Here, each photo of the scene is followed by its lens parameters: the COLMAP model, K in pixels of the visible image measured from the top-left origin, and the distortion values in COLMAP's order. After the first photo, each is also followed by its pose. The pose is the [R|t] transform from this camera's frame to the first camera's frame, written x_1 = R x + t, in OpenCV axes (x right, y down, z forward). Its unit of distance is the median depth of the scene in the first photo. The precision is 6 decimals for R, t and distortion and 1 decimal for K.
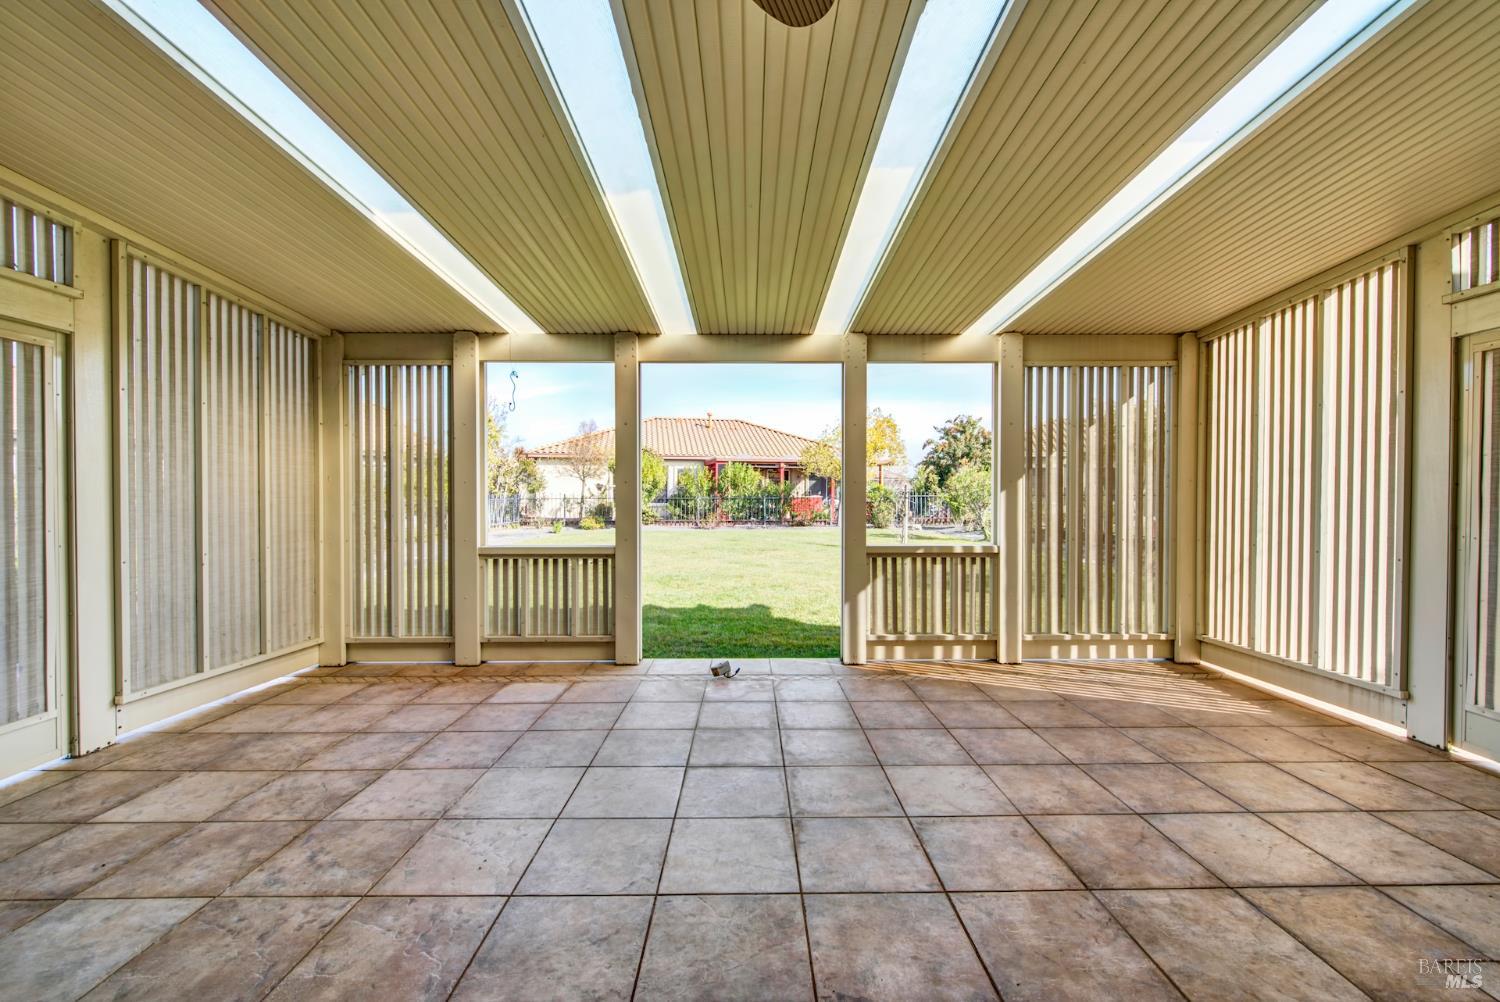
lens RADIAL K [[609.9, 0, 745.3], [0, 609.9, 499.5], [0, 0, 1]] dist [0.002518, -0.002322]
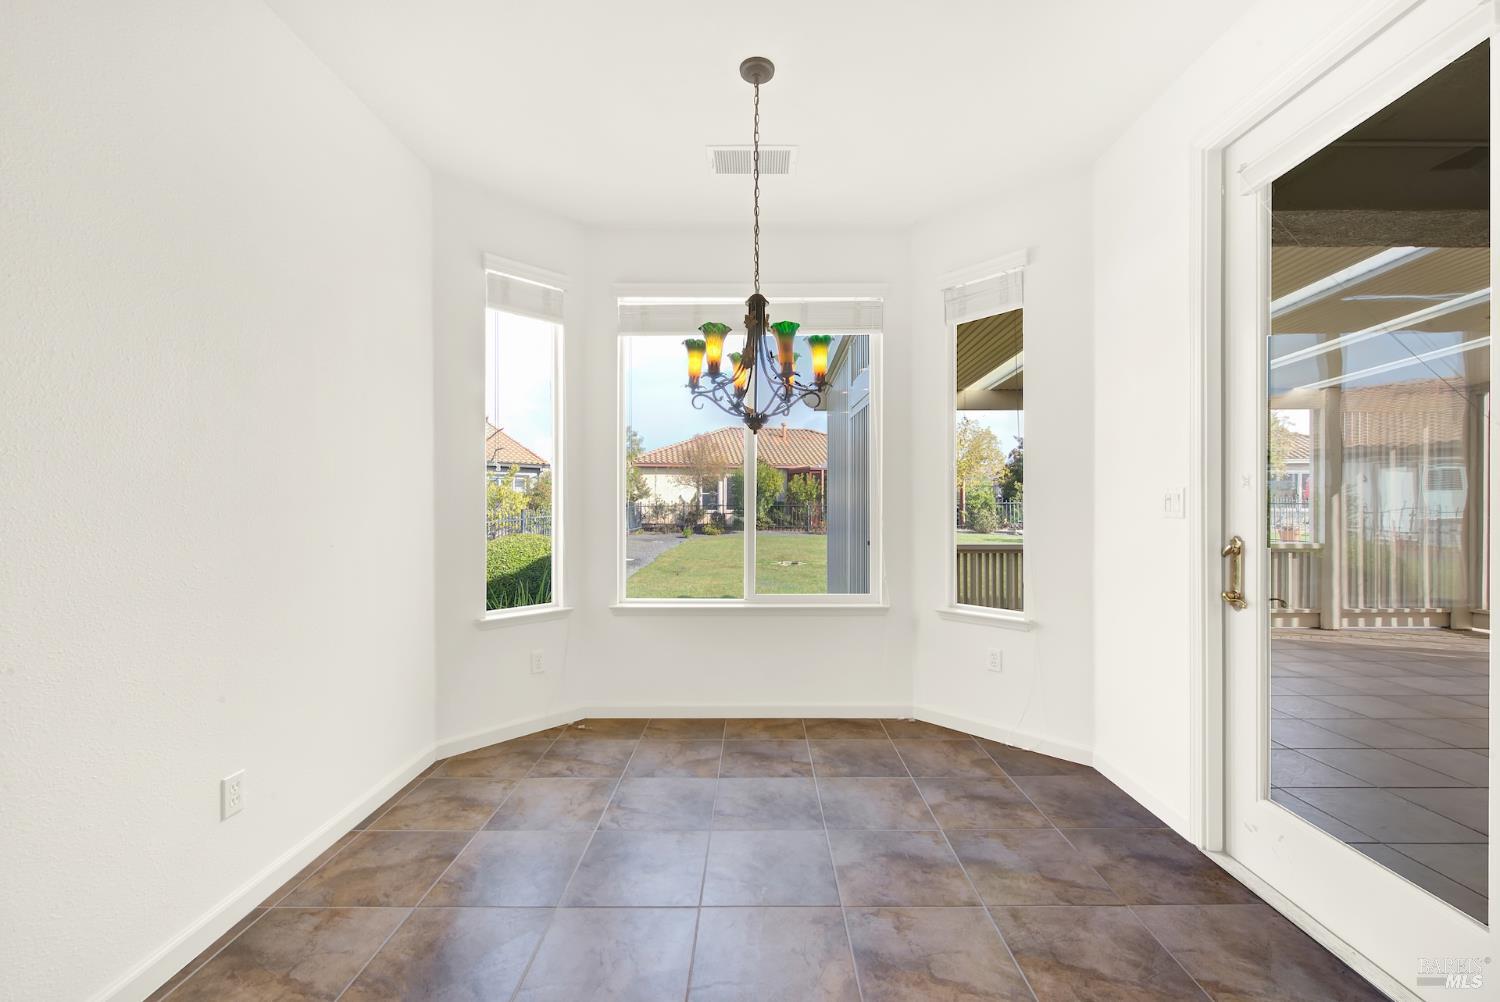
lens RADIAL K [[609.9, 0, 753.5], [0, 609.9, 507.9], [0, 0, 1]] dist [0.002518, -0.002322]
pose [[0.999997, -0.002153, 0.001394, -0.844167], [0.002147, 0.999989, 0.004217, -0.011452], [-0.001404, -0.004214, 0.999990, -0.348551]]
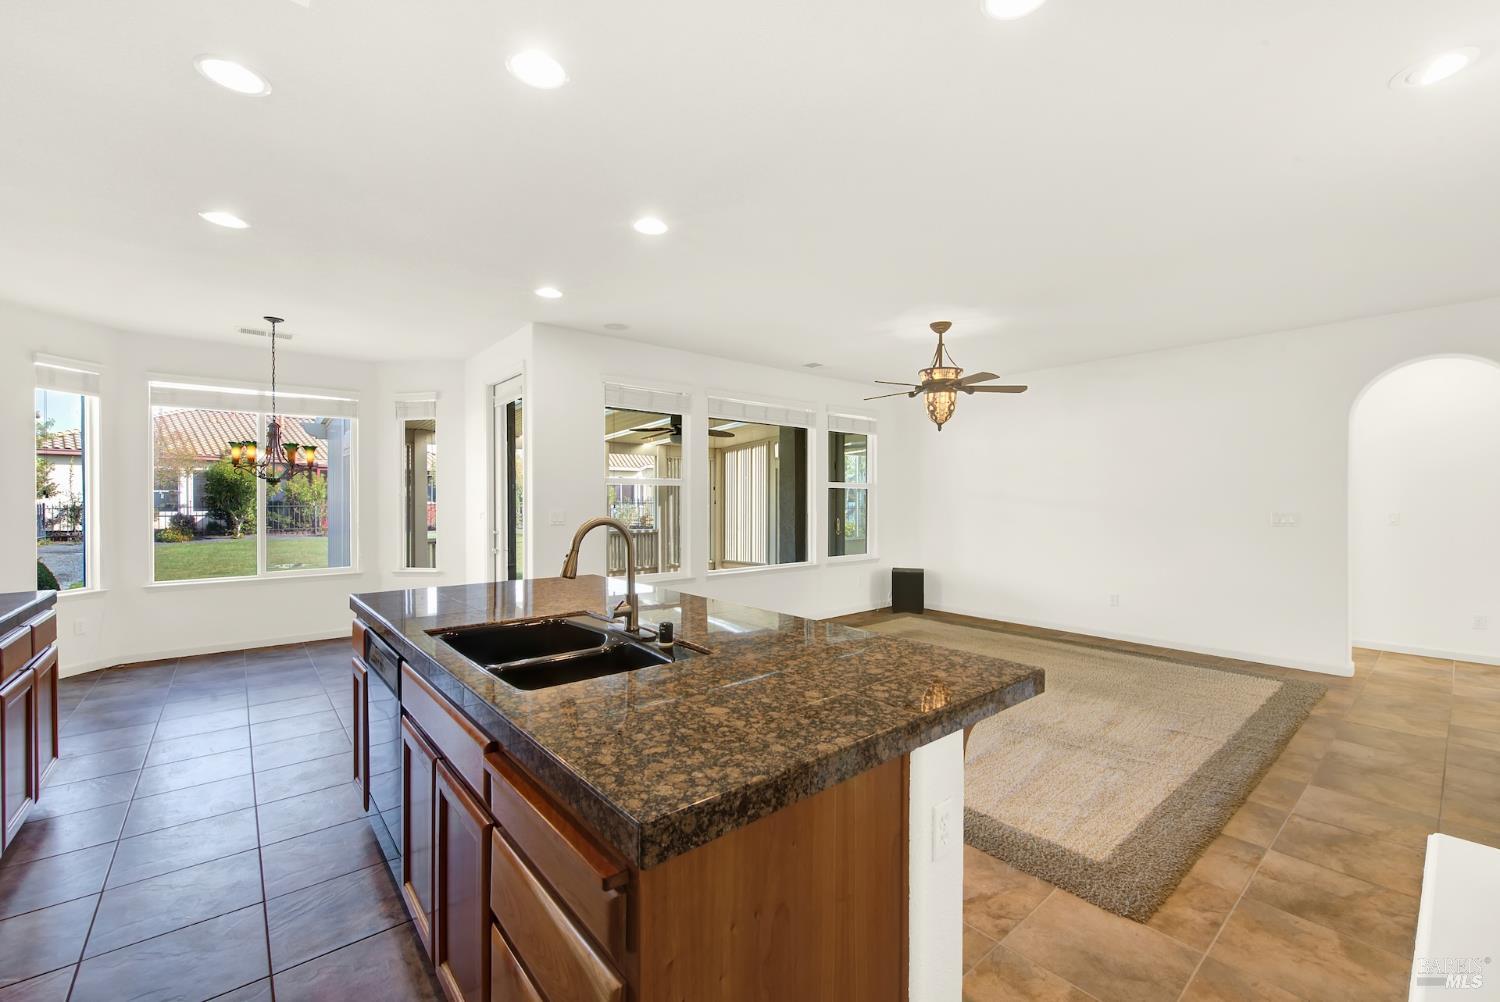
lens RADIAL K [[609.9, 0, 760.7], [0, 609.9, 504.4], [0, 0, 1]] dist [0.002518, -0.002322]
pose [[0.752848, -0.006065, 0.658167, -0.896917], [0.002785, 0.999978, 0.006030, -0.040001], [-0.658189, -0.002707, 0.752848, -1.132763]]
